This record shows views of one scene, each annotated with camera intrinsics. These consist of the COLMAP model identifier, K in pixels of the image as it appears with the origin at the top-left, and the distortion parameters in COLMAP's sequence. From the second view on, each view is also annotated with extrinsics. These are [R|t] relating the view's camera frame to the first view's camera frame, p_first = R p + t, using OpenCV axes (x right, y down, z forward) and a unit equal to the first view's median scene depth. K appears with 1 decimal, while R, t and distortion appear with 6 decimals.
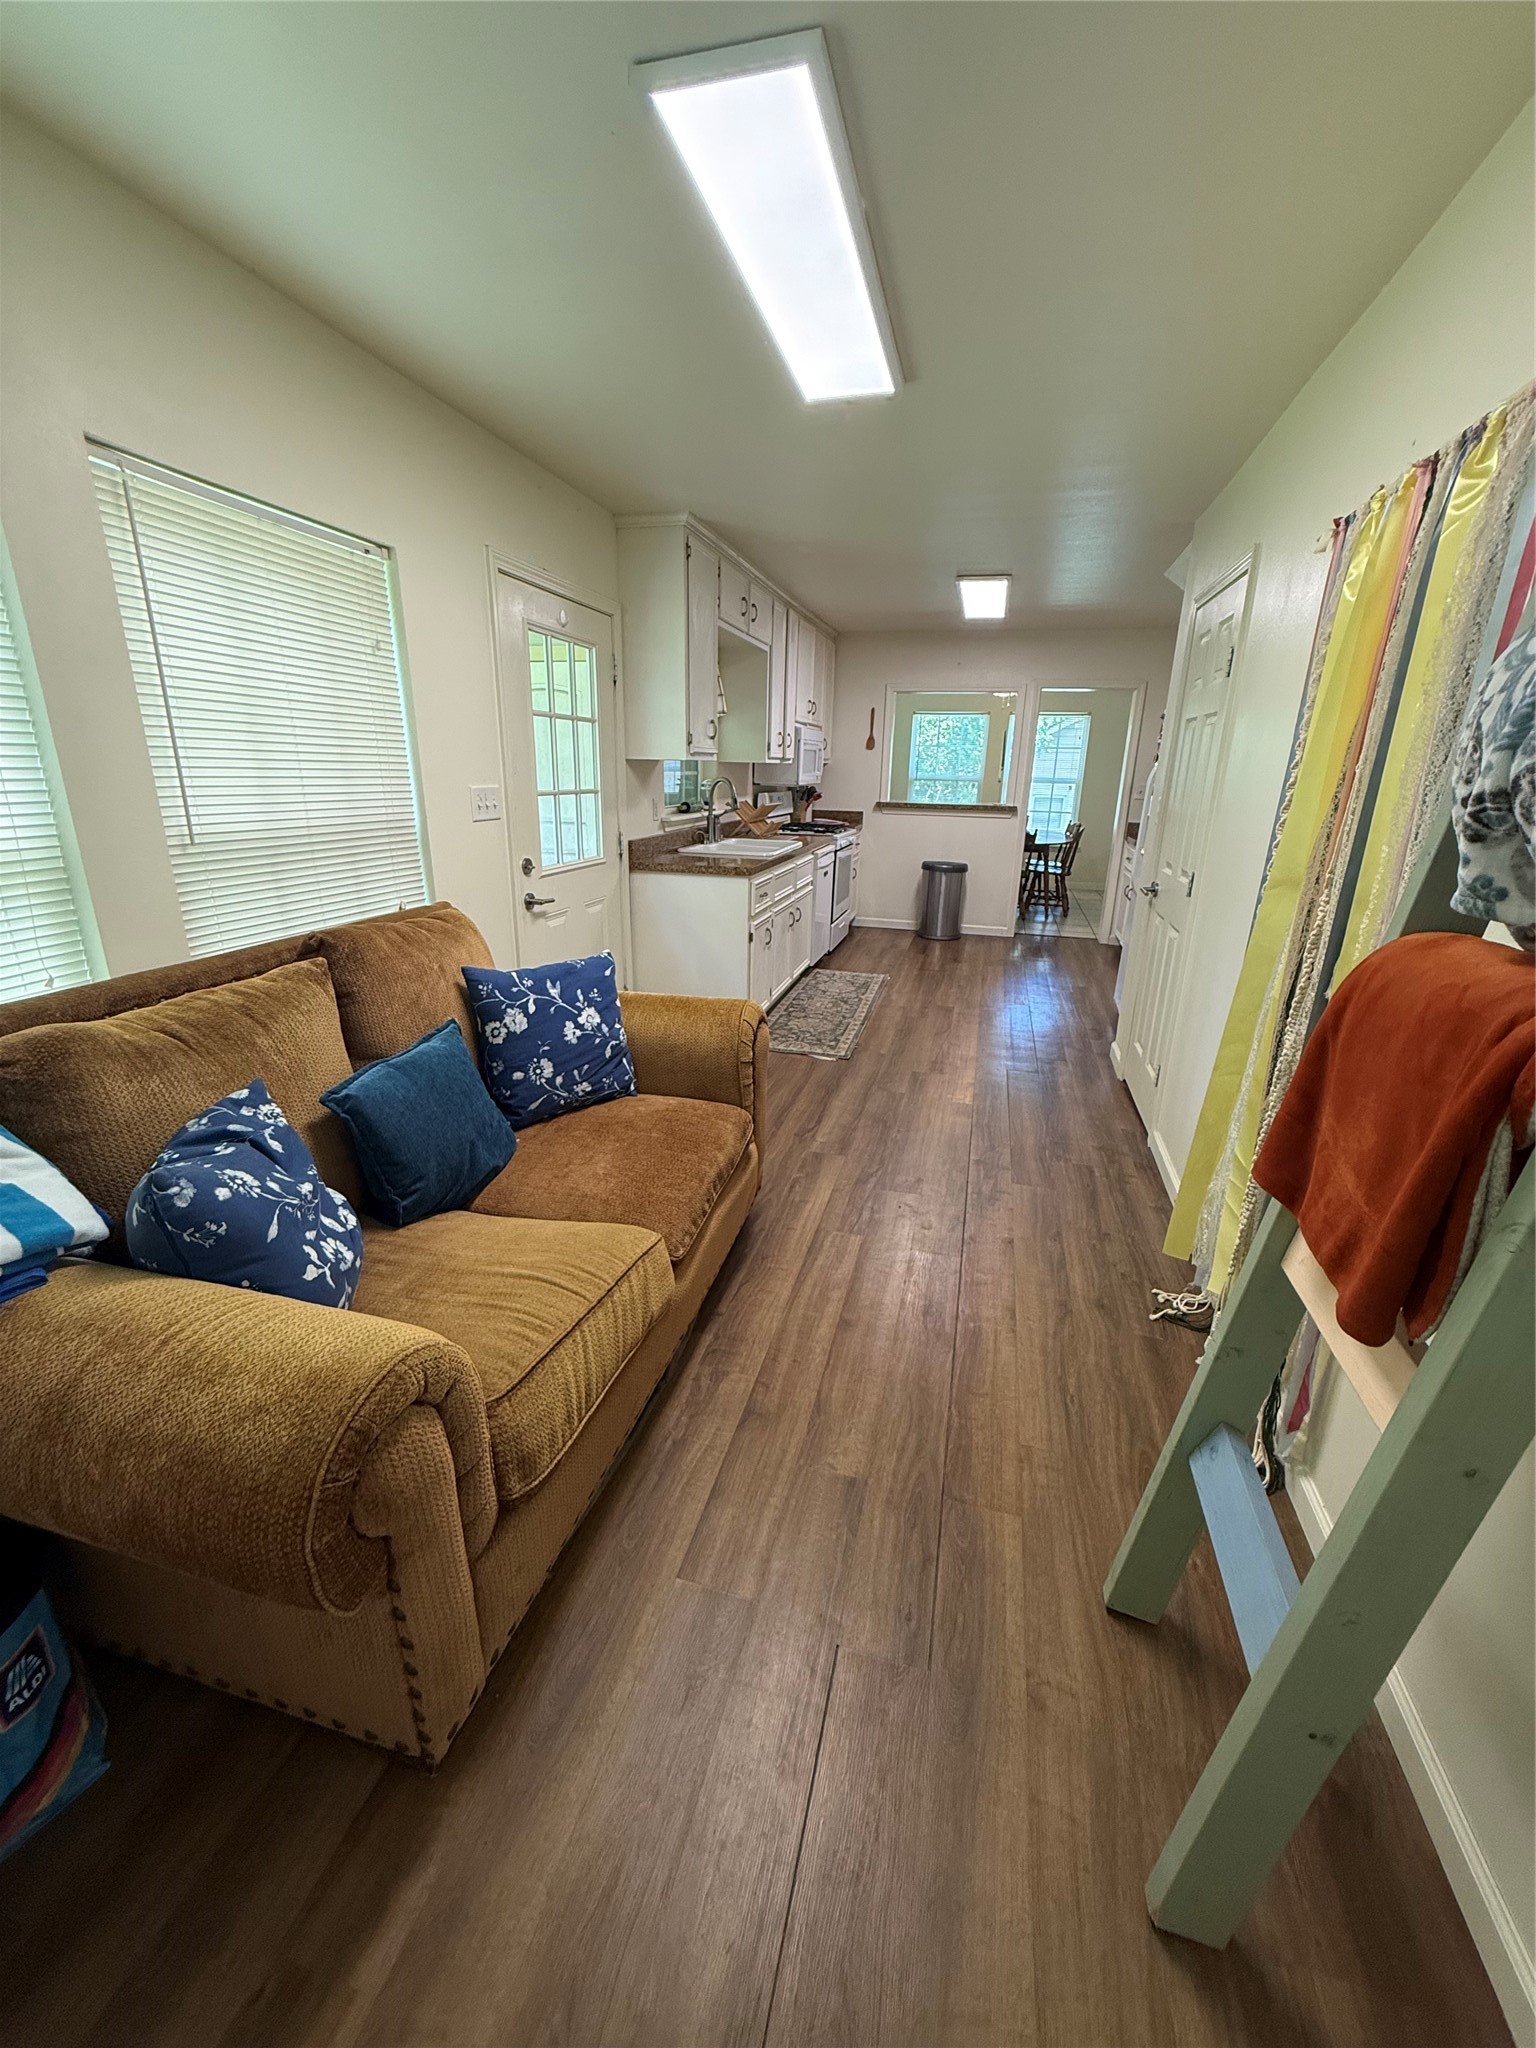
lens RADIAL K [[815.6, 0, 769.1], [0, 815.6, 1021.1], [0, 0, 1]] dist [0.000571, 0.000139]
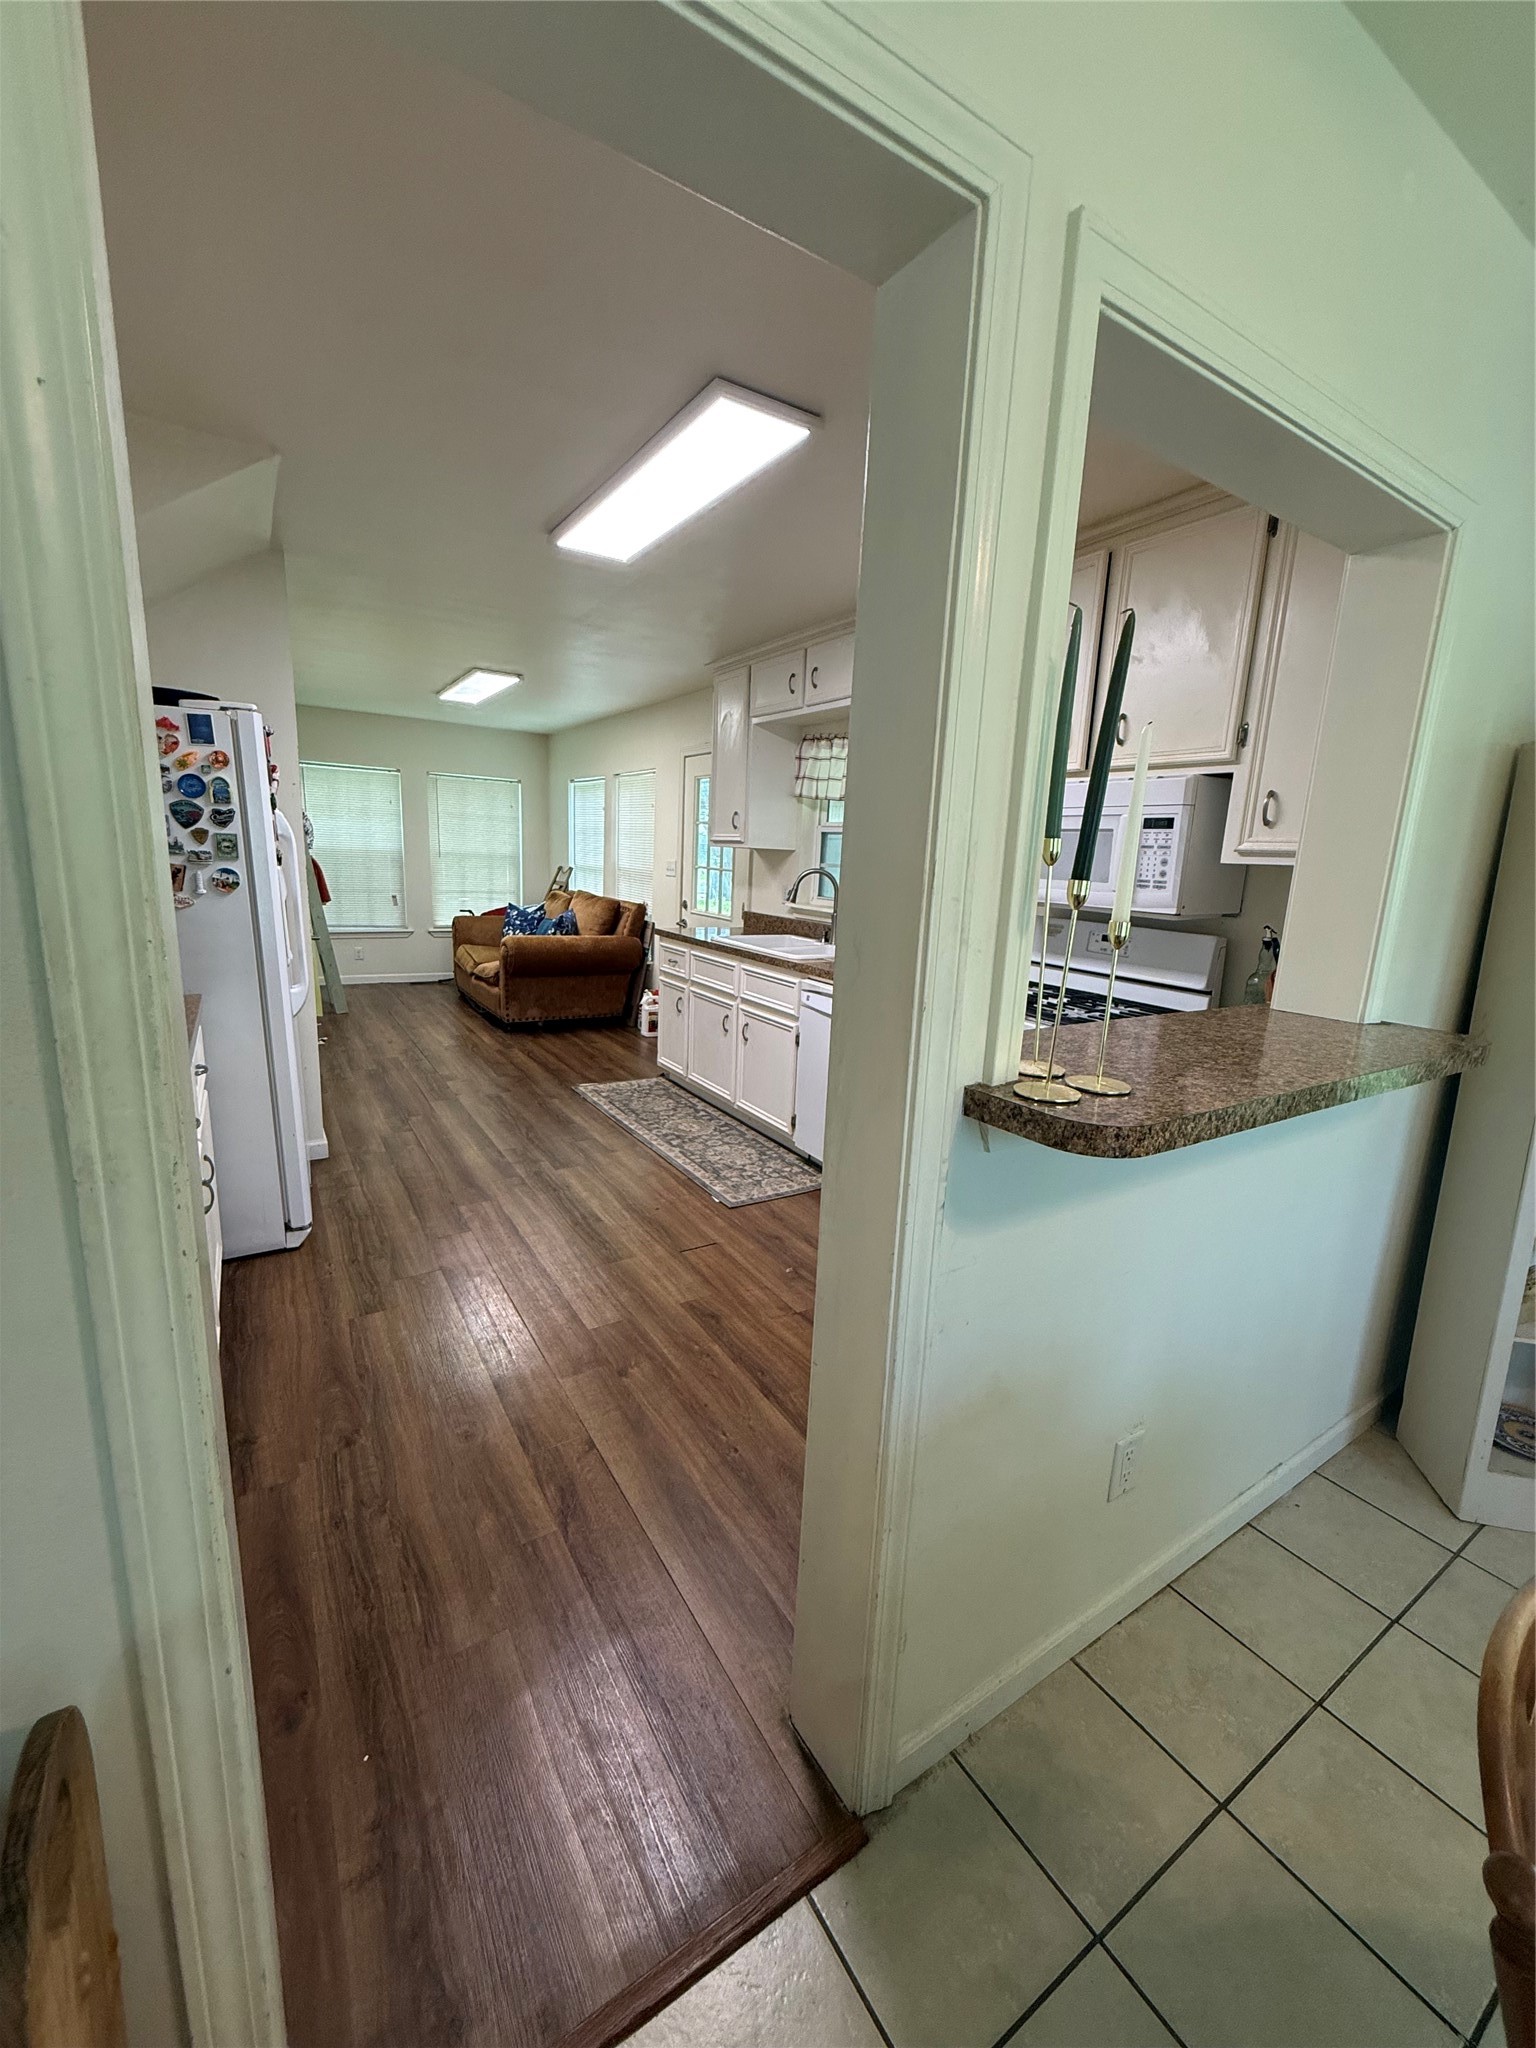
lens RADIAL K [[815.6, 0, 769.1], [0, 815.6, 1021.1], [0, 0, 1]] dist [0.000571, 0.000139]
pose [[-0.675476, 0.100420, -0.730512, 0.973485], [-0.275586, 0.884514, 0.376414, -0.721249], [0.683948, 0.455577, -0.569794, 2.361506]]
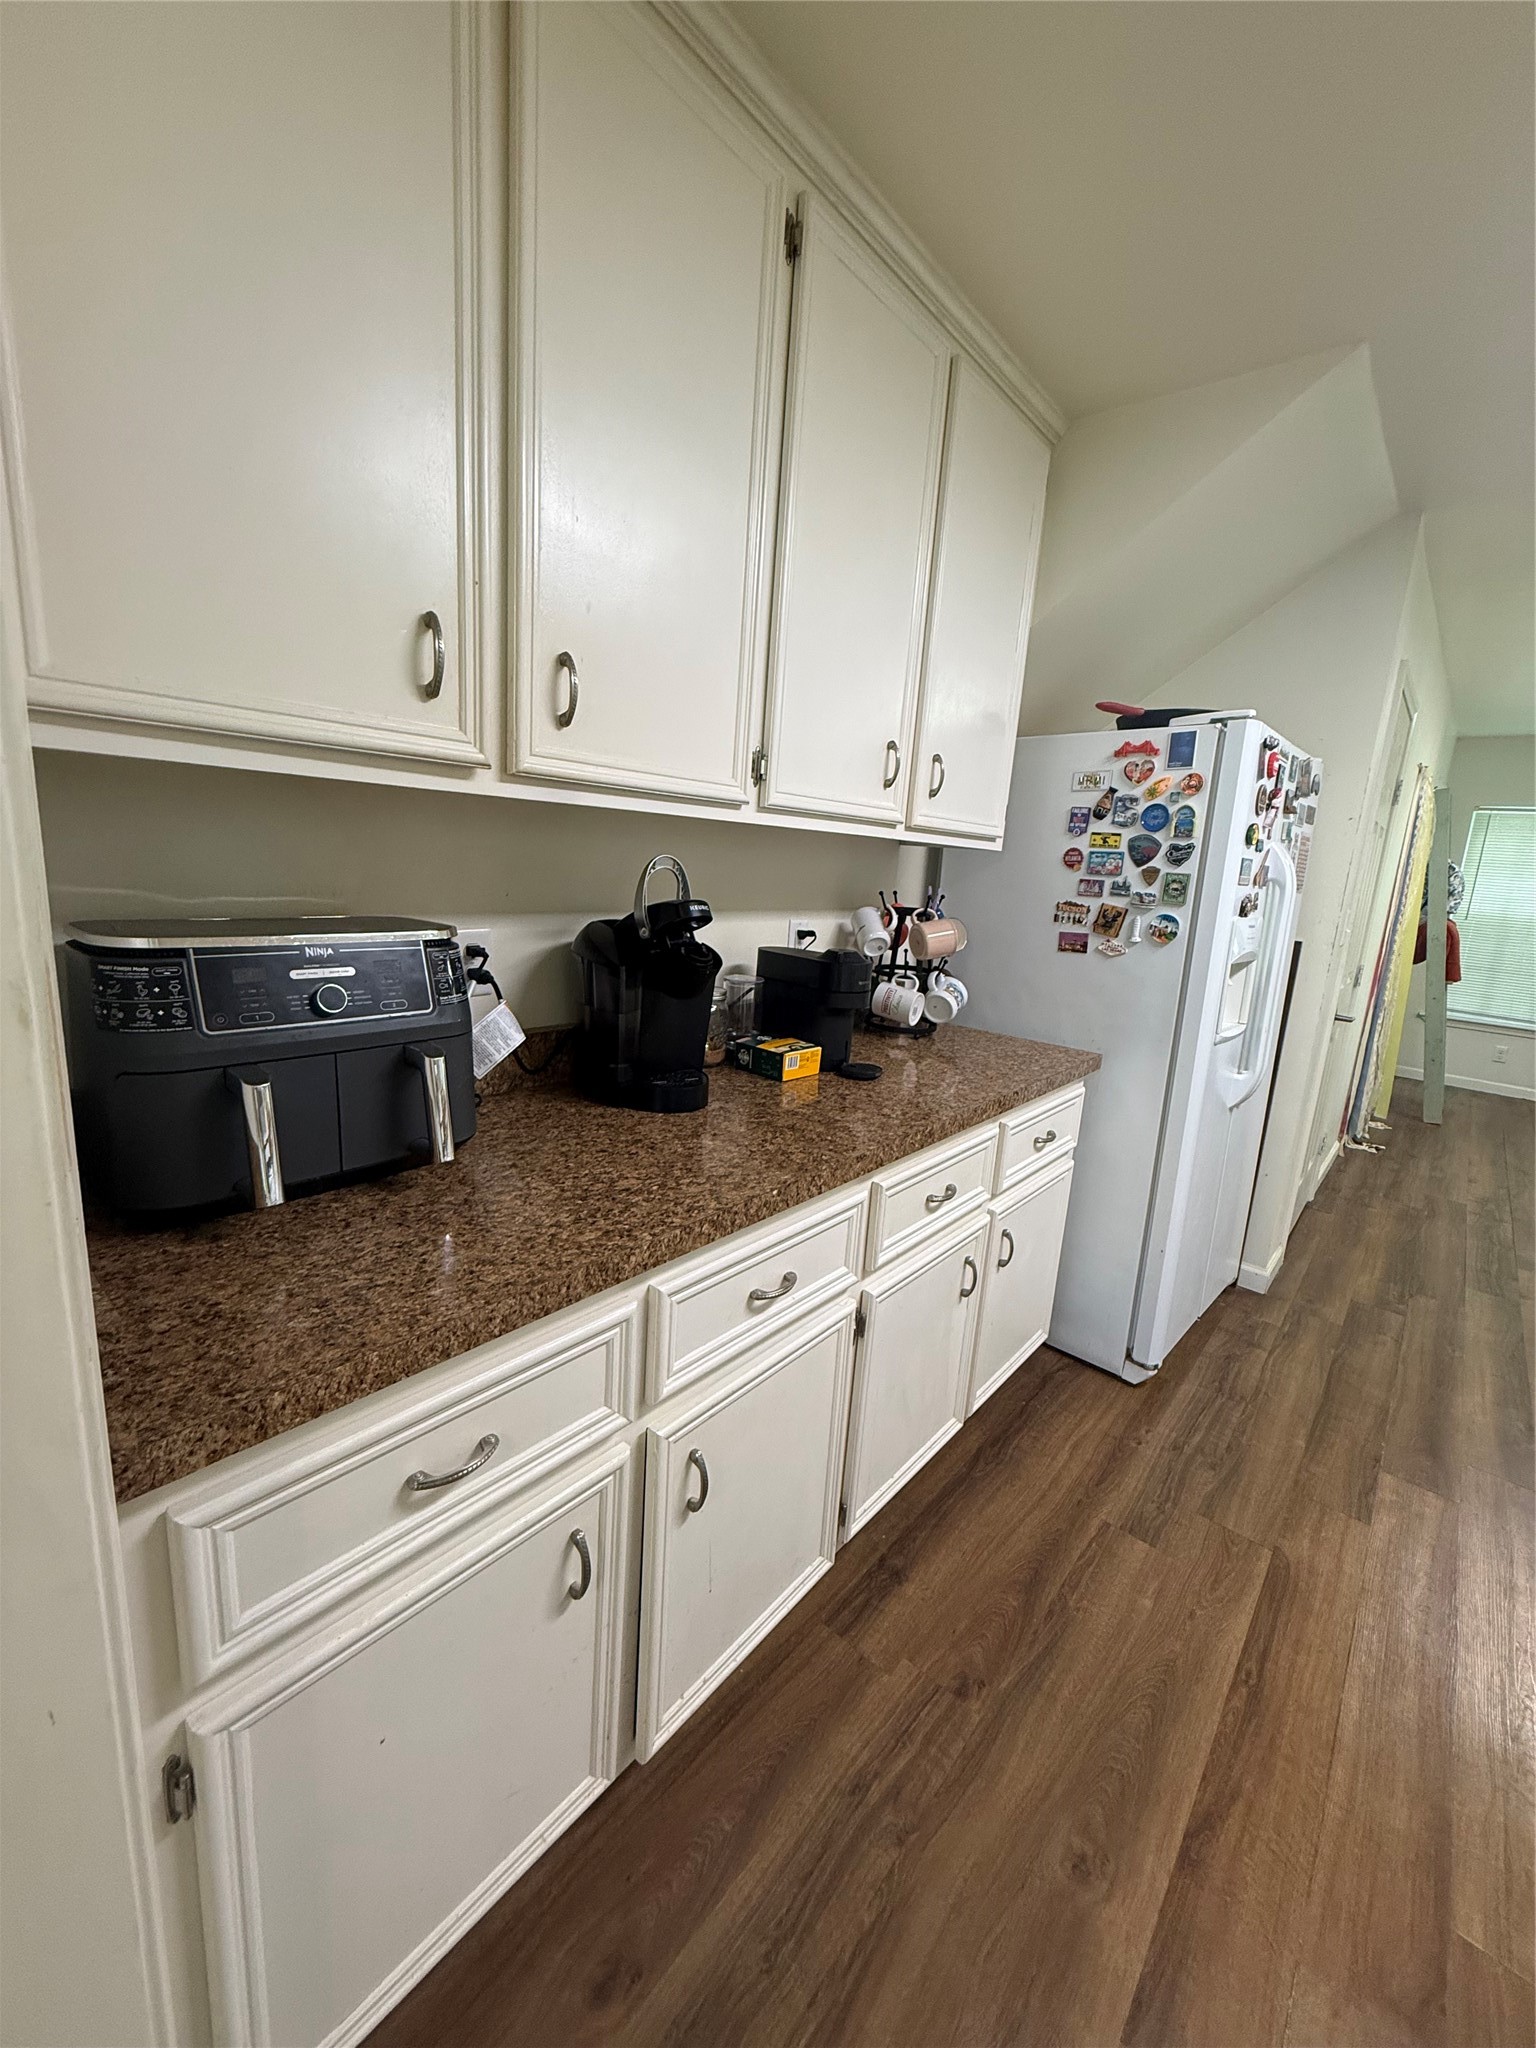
lens RADIAL K [[815.6, 0, 769.1], [0, 815.6, 1021.1], [0, 0, 1]] dist [0.000571, 0.000139]
pose [[-0.898507, -0.163106, 0.407532, 0.744122], [0.051663, 0.882657, 0.467170, -0.656707], [-0.435909, 0.440809, -0.784647, 2.174064]]
